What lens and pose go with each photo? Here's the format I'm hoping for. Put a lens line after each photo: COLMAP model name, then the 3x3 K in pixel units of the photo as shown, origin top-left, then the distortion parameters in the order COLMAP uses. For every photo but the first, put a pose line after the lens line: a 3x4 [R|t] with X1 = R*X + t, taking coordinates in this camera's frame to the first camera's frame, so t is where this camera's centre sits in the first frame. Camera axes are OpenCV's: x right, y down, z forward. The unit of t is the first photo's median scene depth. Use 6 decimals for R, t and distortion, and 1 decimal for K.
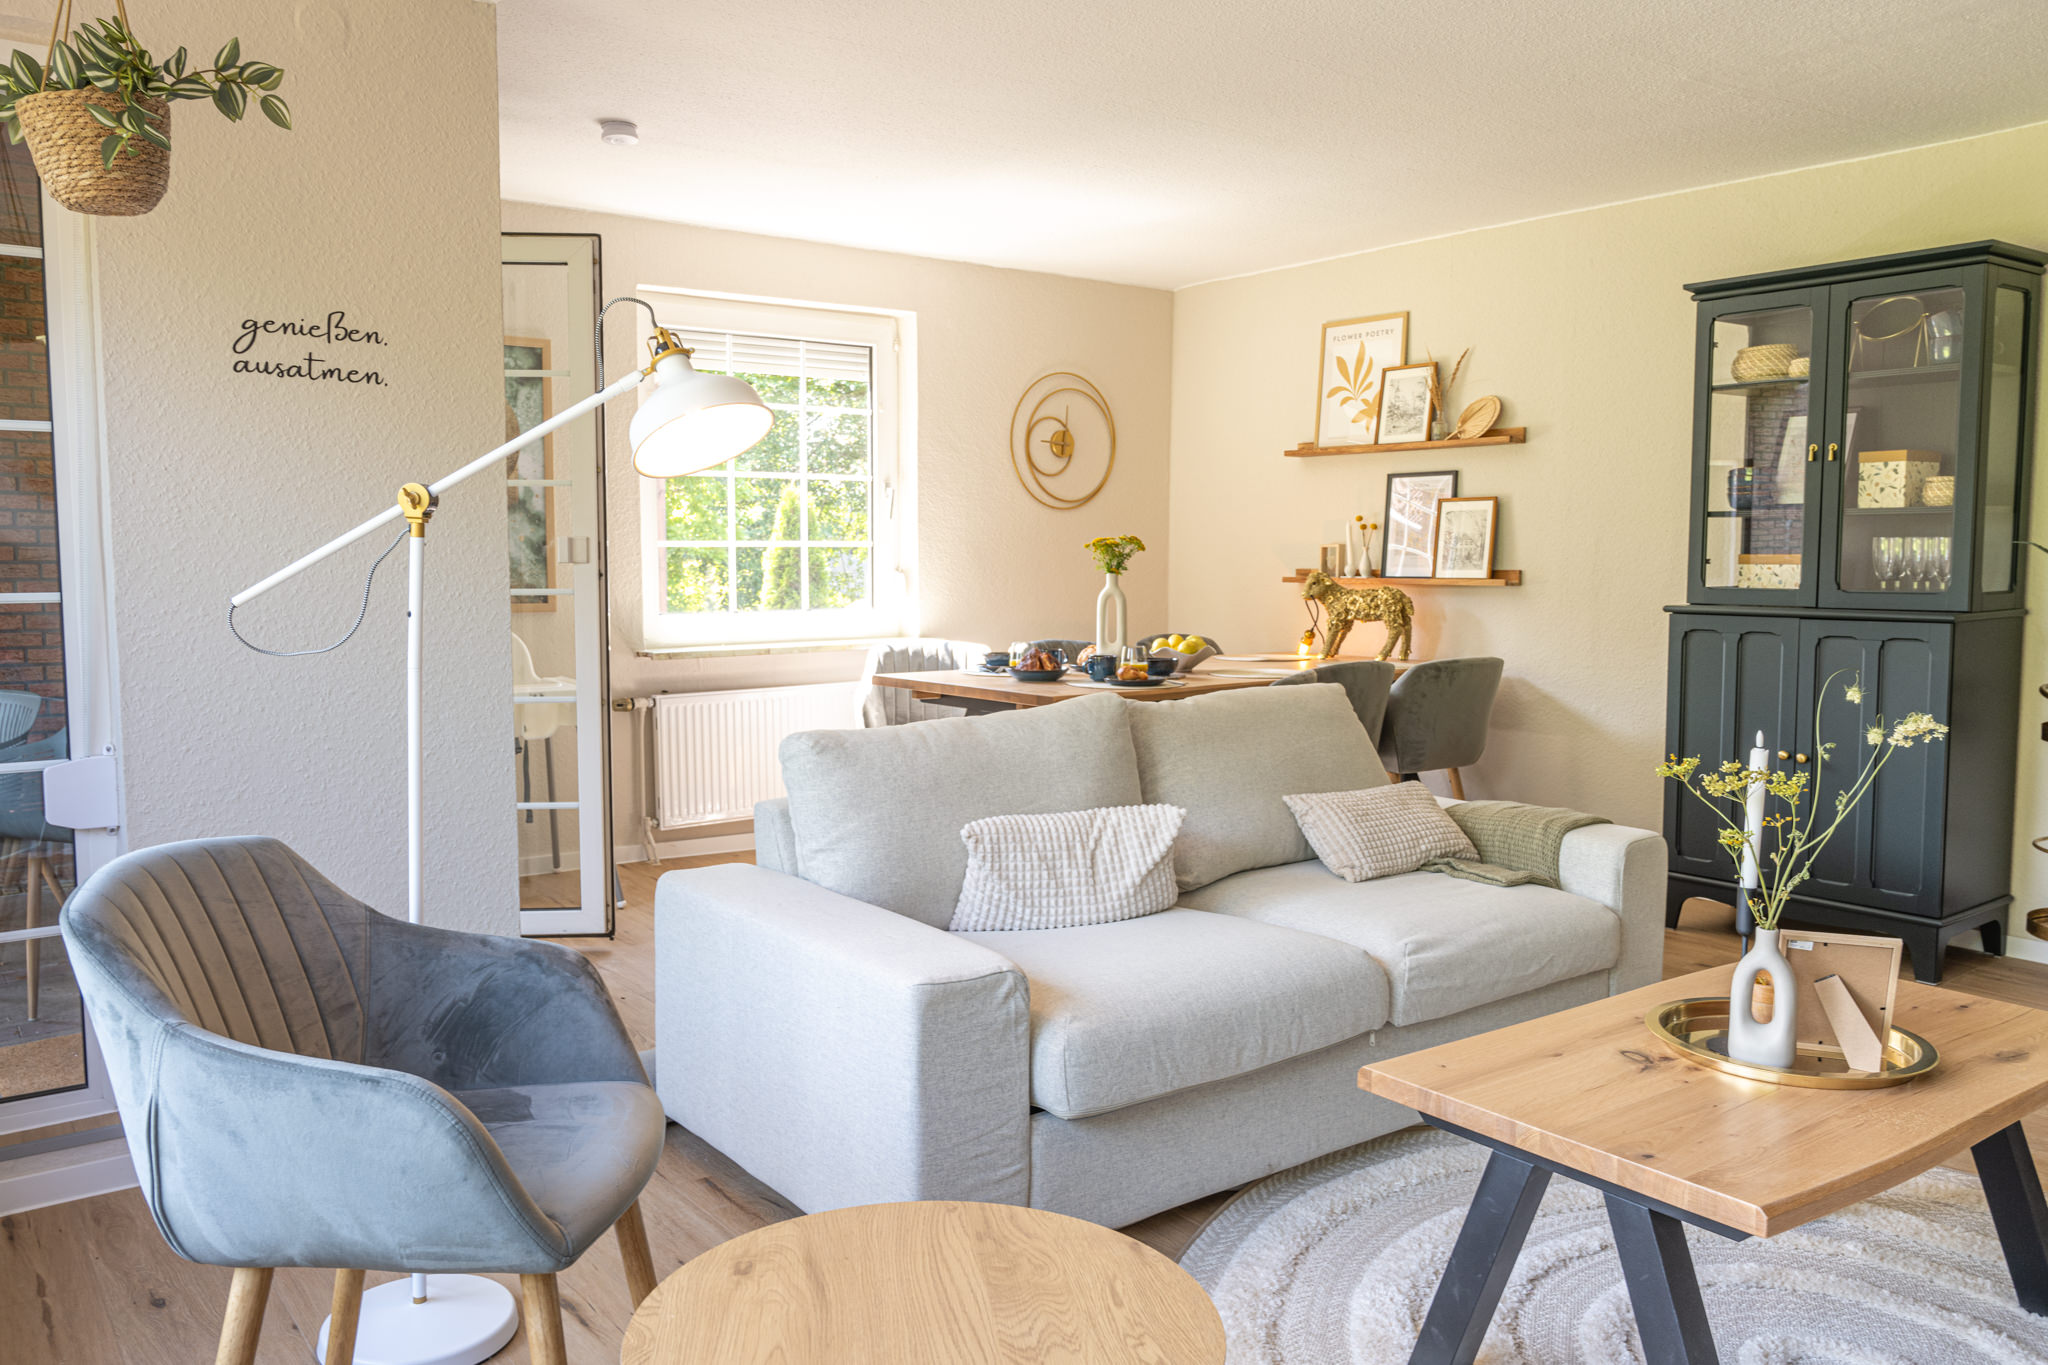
lens RADIAL K [[1498.4, 0, 978.5], [0, 1498.4, 675.9], [0, 0, 1]] dist [-0.007323, 0.005453]
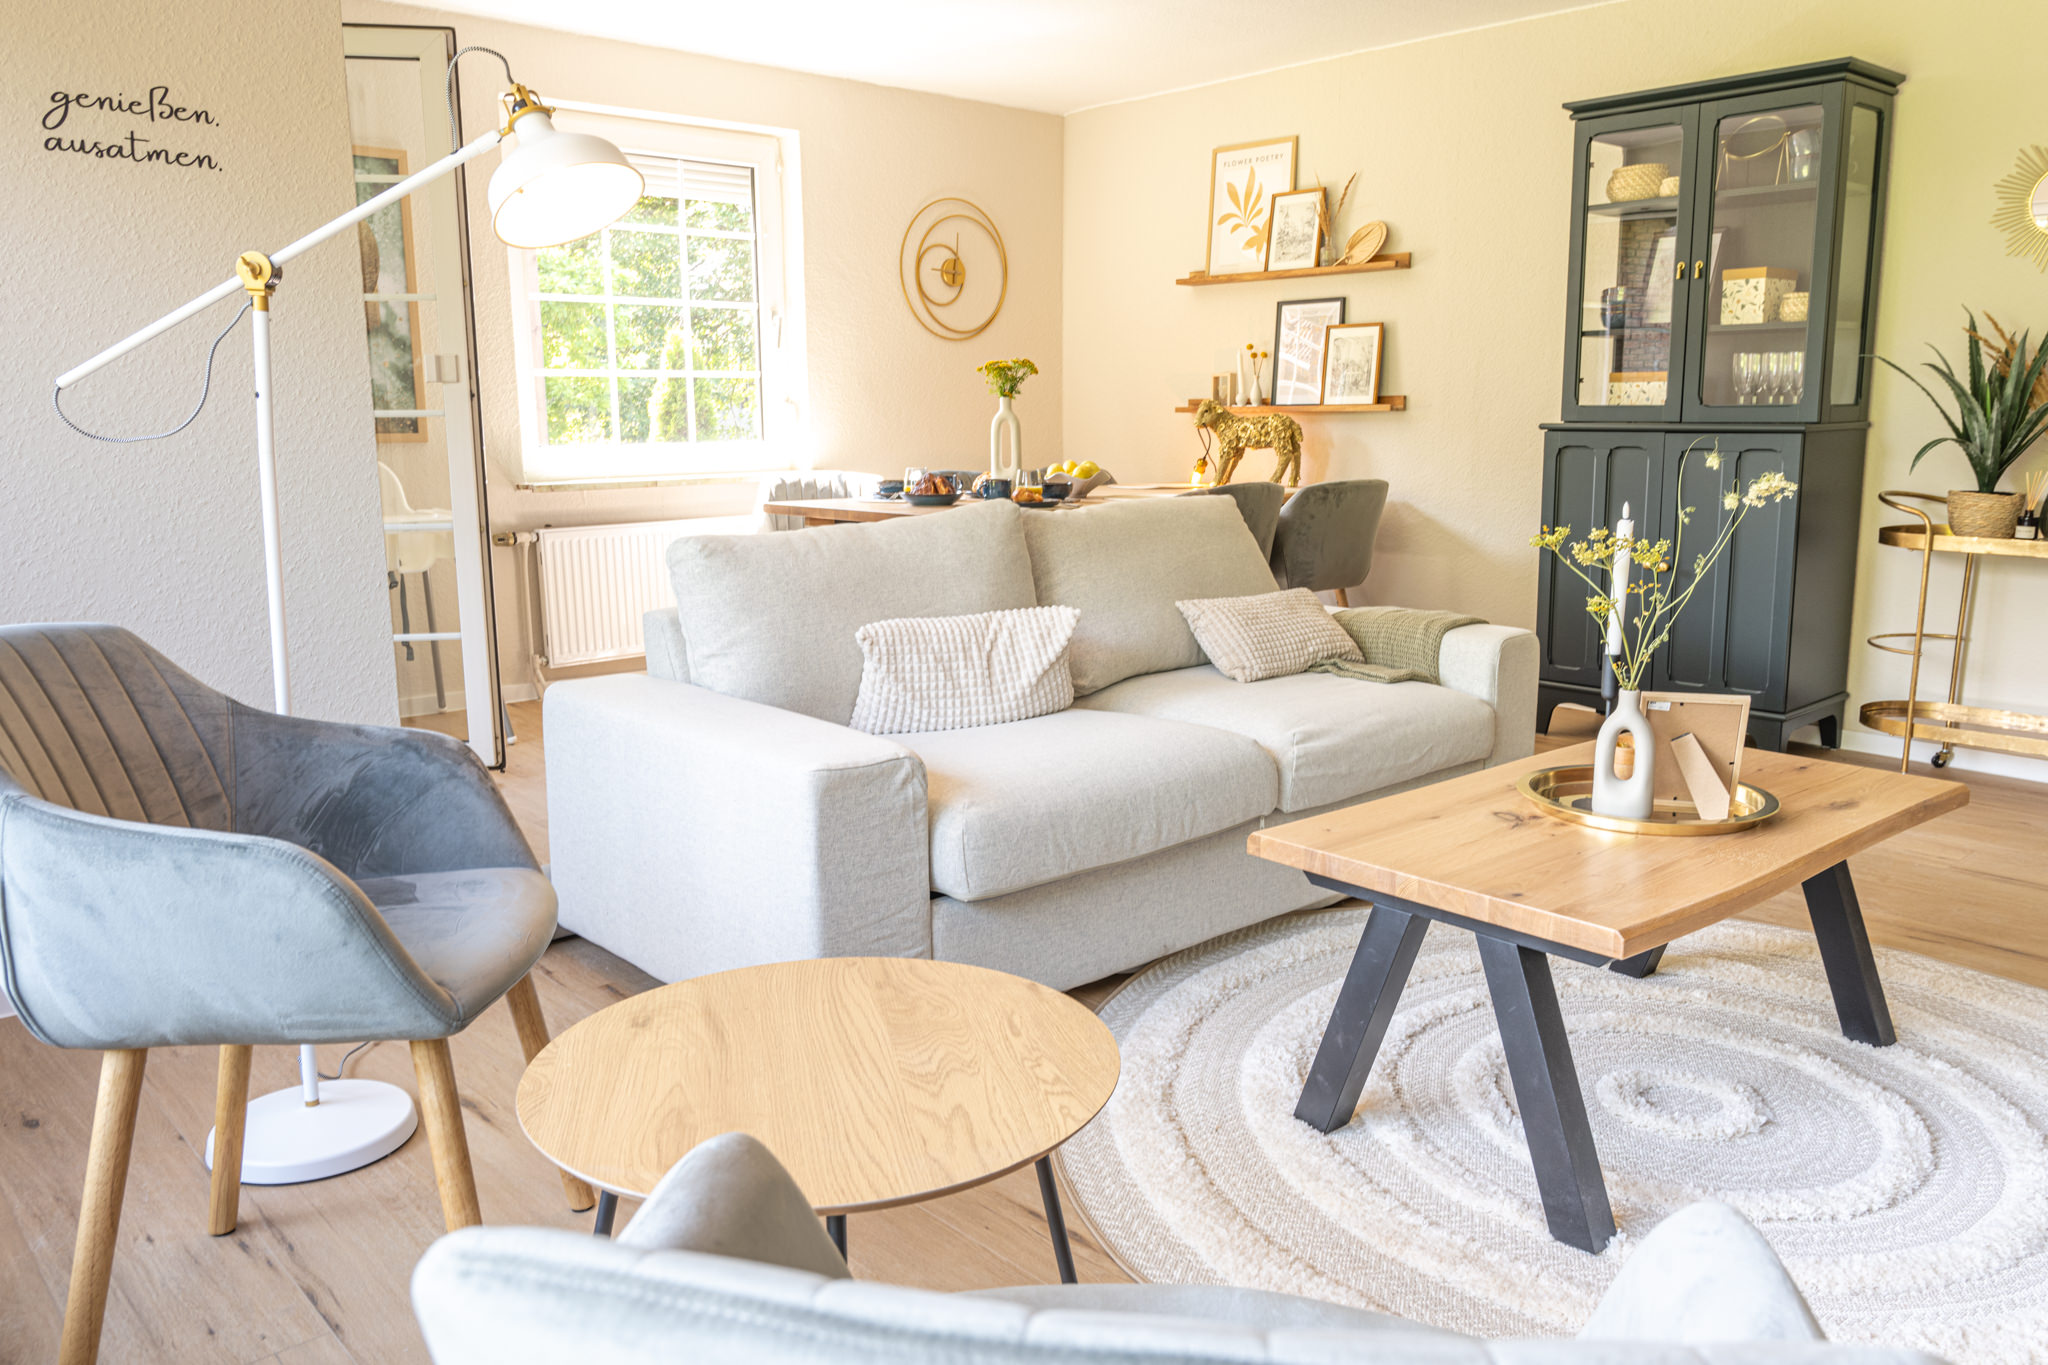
lens RADIAL K [[1493.8, 0, 1030.3], [0, 1493.8, 668.1], [0, 0, 1]] dist [-0.008456, 0.003259]
pose [[0.994640, -0.025434, 0.100221, 0.003765], [0.016367, 0.995782, 0.090275, 0.040760], [-0.102095, -0.088150, 0.990861, 0.005633]]
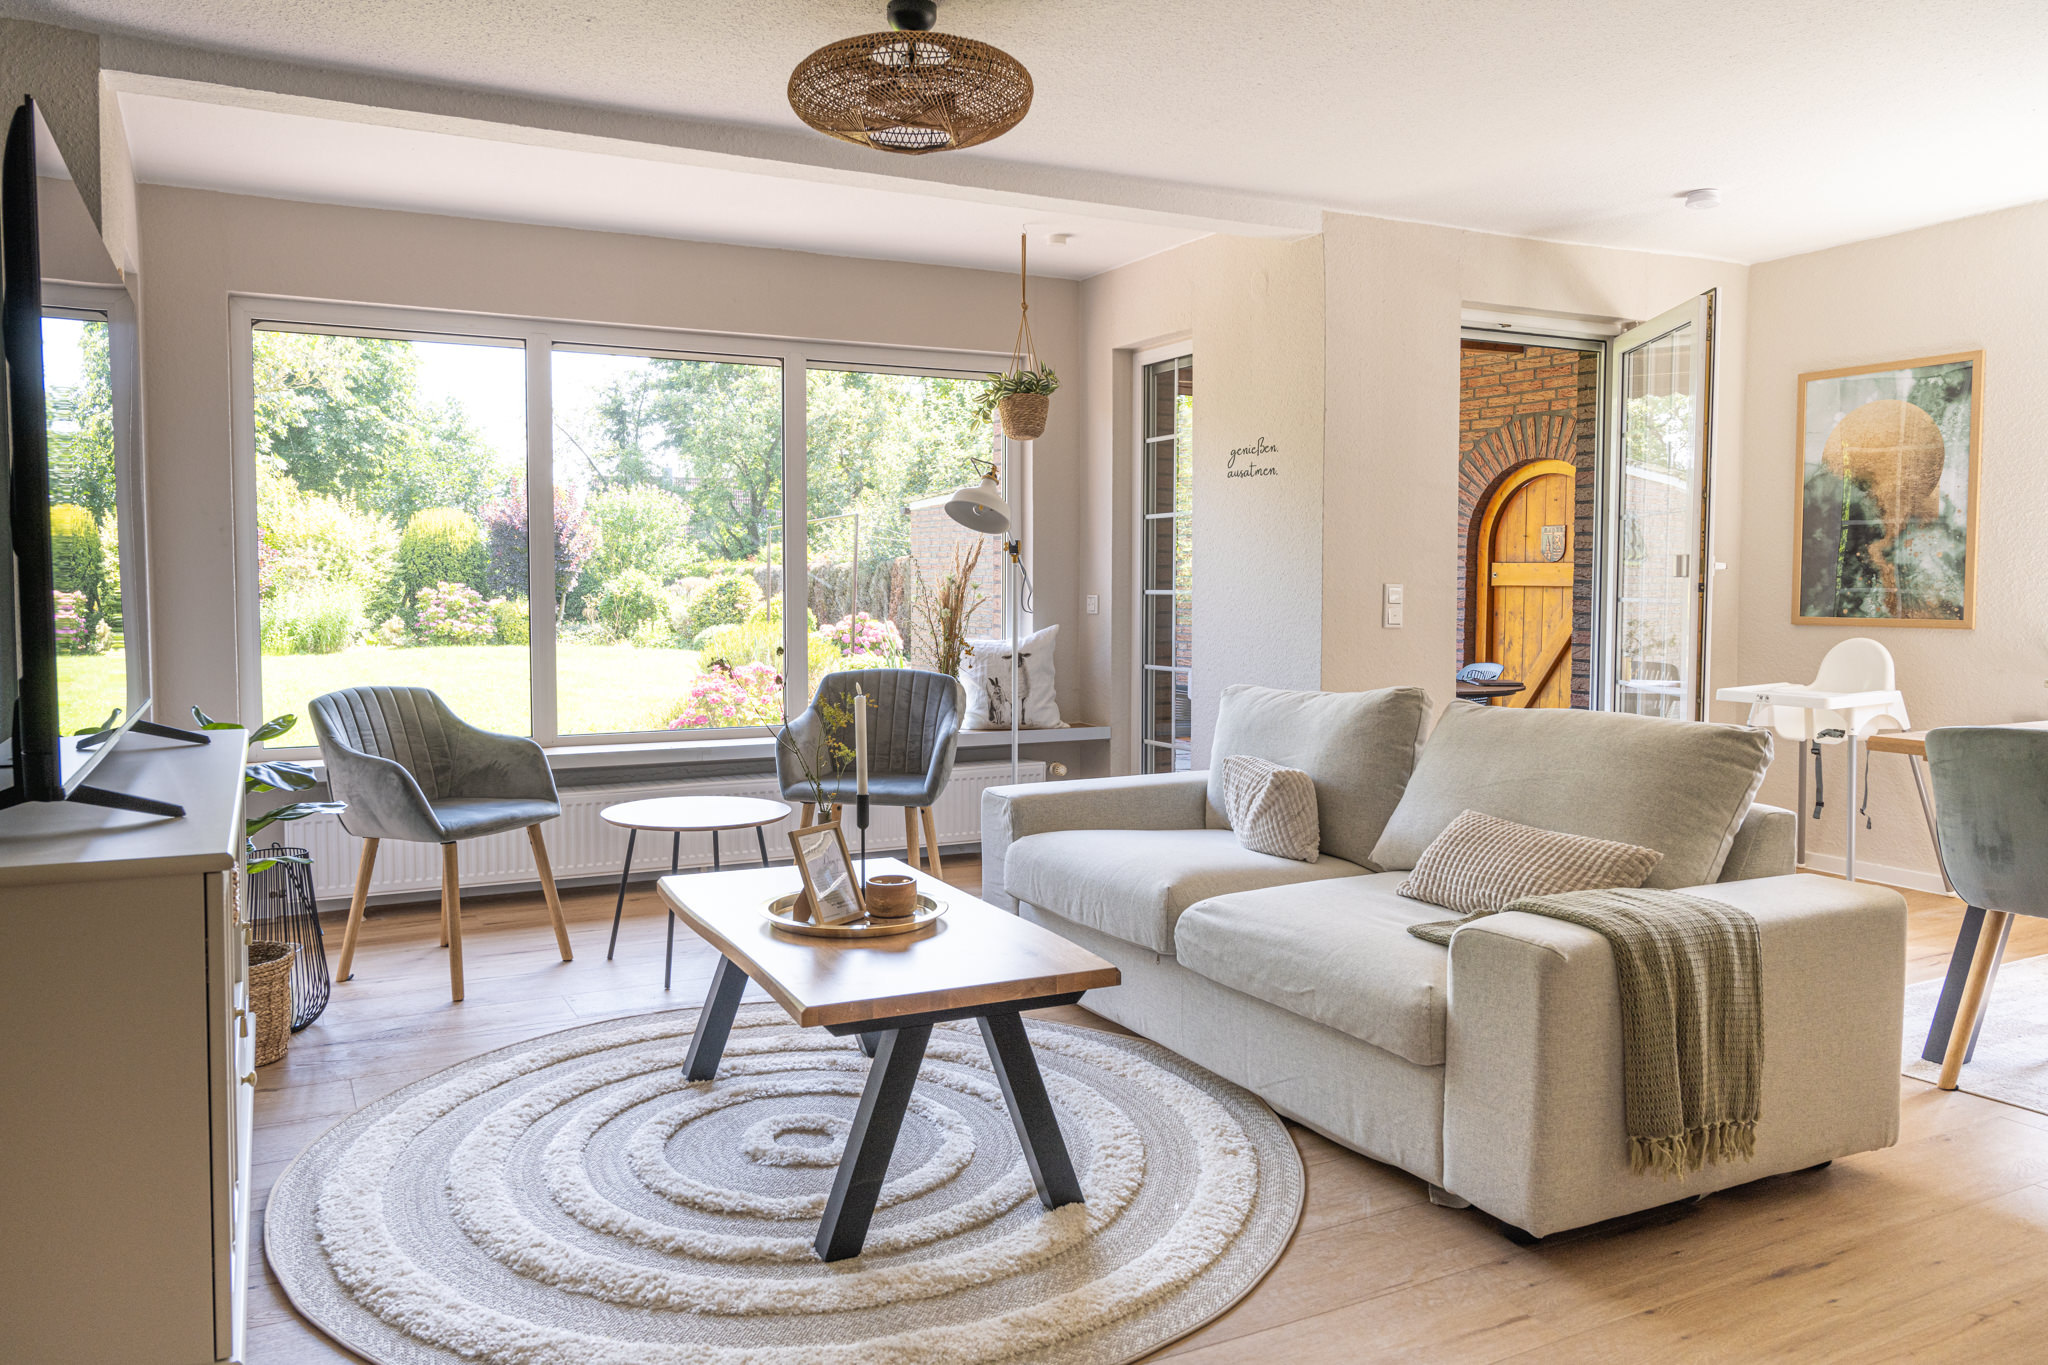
lens RADIAL K [[1493.8, 0, 1030.3], [0, 1493.8, 668.1], [0, 0, 1]] dist [-0.008456, 0.003259]
pose [[-0.151982, 0.055026, -0.986850, 1.468655], [-0.078848, 0.994592, 0.067601, -0.068387], [0.985233, 0.088085, -0.146821, 1.053360]]
